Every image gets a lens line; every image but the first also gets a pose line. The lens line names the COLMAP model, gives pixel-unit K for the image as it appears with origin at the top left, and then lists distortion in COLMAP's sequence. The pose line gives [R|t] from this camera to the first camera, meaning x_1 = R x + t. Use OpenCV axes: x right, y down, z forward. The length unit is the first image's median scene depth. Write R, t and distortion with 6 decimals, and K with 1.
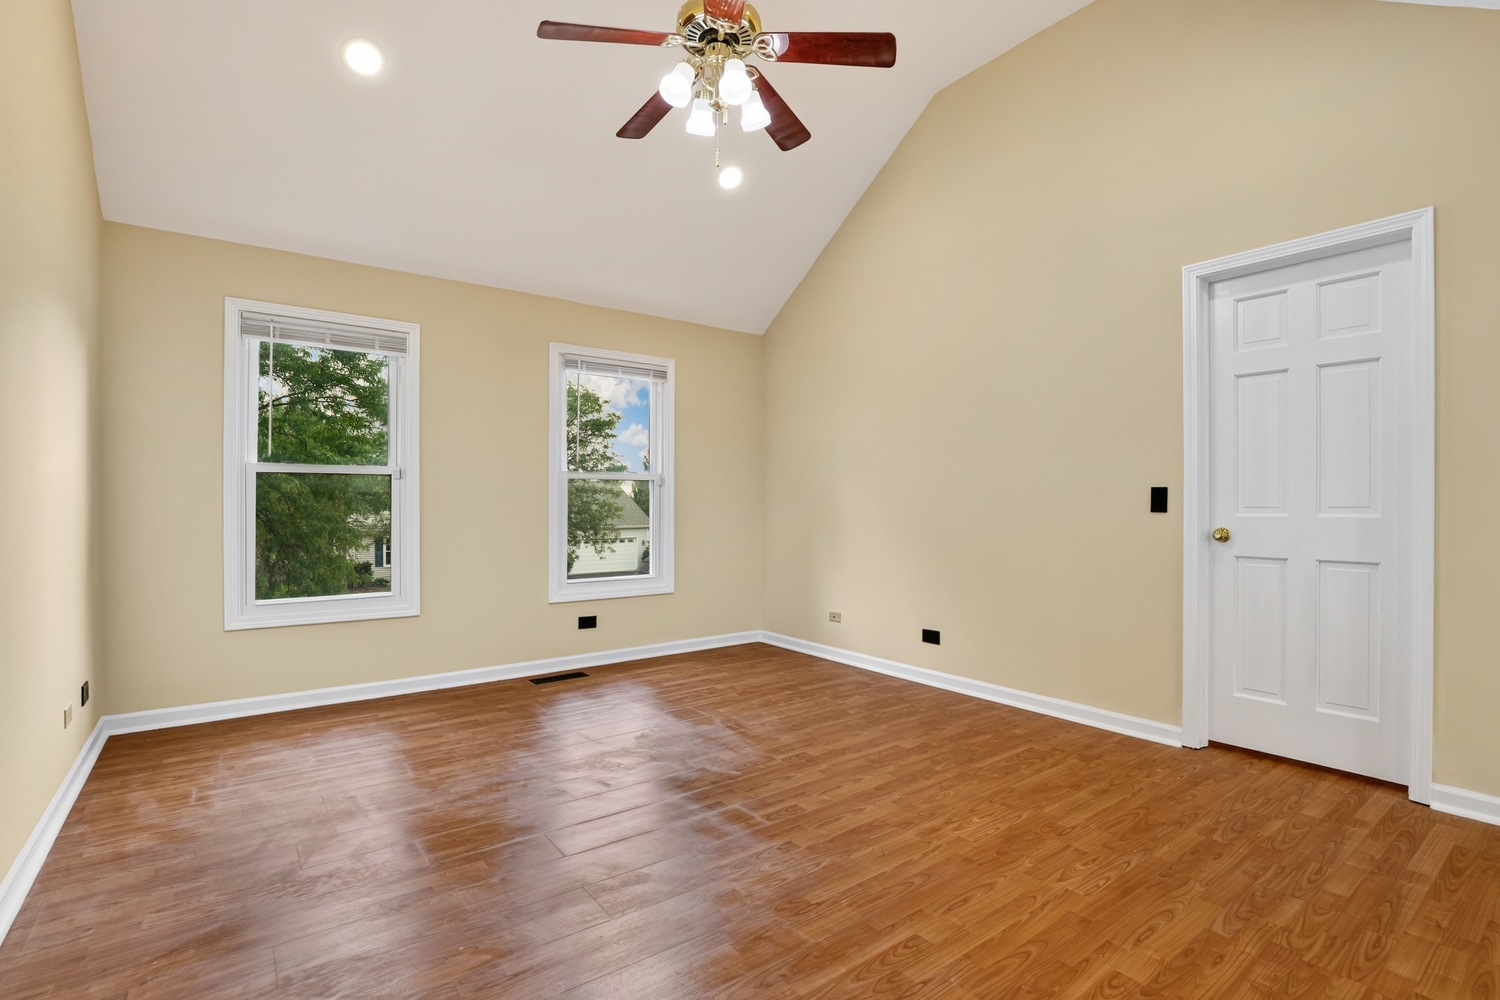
lens RADIAL K [[702.9, 0, 738.6], [0, 702.9, 500.6], [0, 0, 1]] dist [-0.028373, 0.005639]
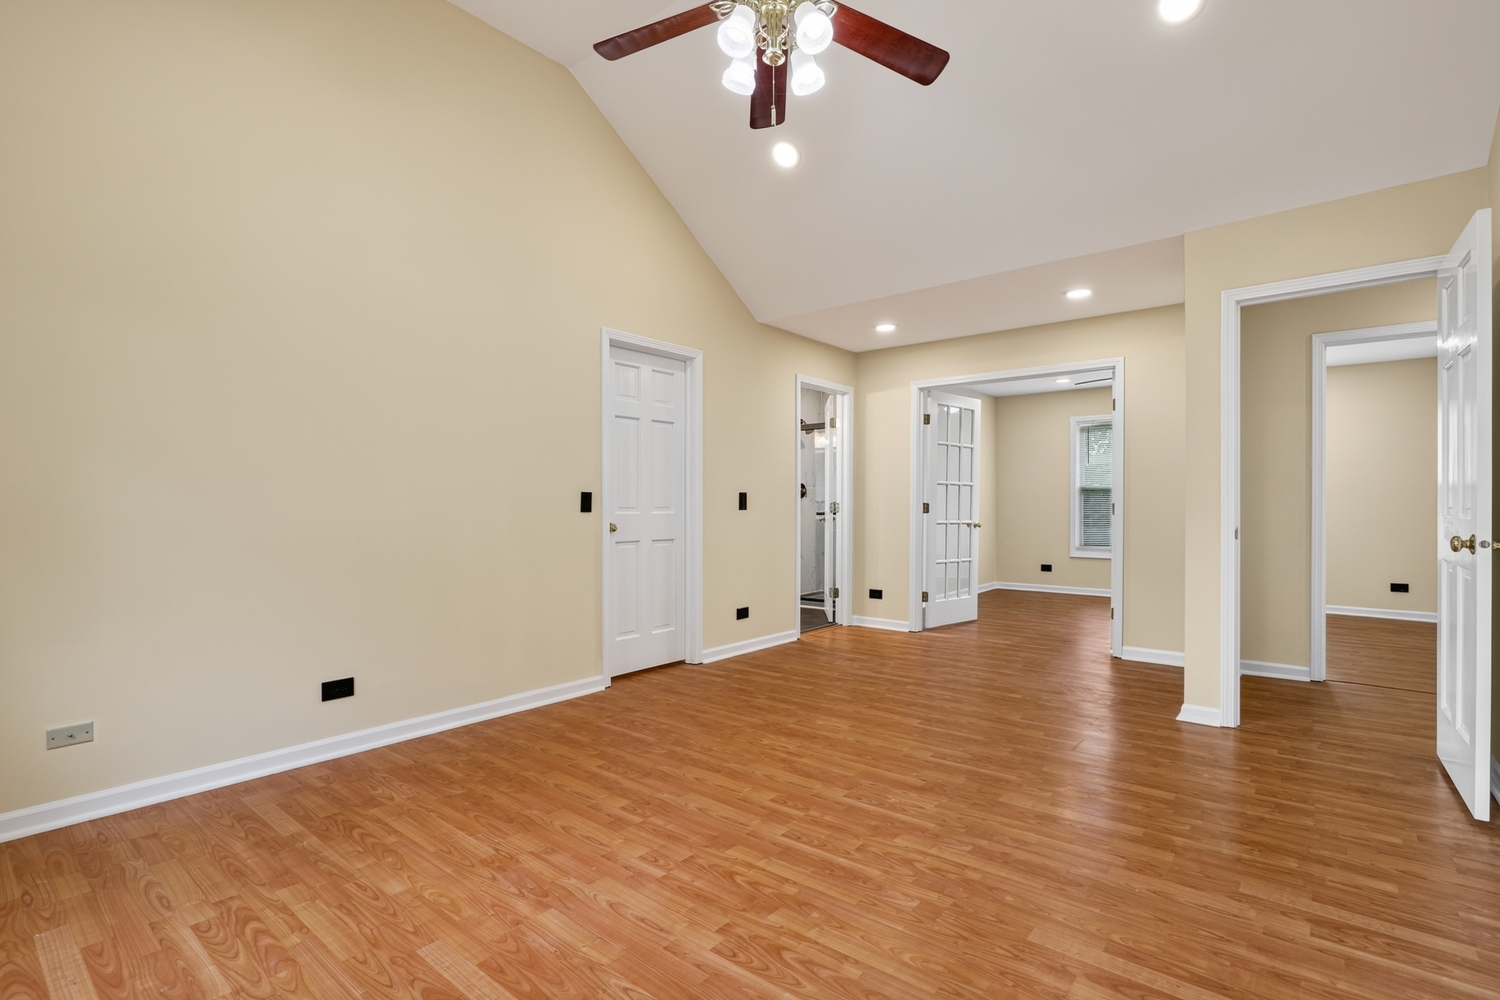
lens RADIAL K [[702.9, 0, 780.1], [0, 702.9, 500.8], [0, 0, 1]] dist [-0.028373, 0.005639]
pose [[-0.266383, 0.009663, 0.963819, -0.797295], [0.002305, 0.999953, -0.009388, 0.010327], [-0.963865, -0.000279, -0.266393, 1.111577]]
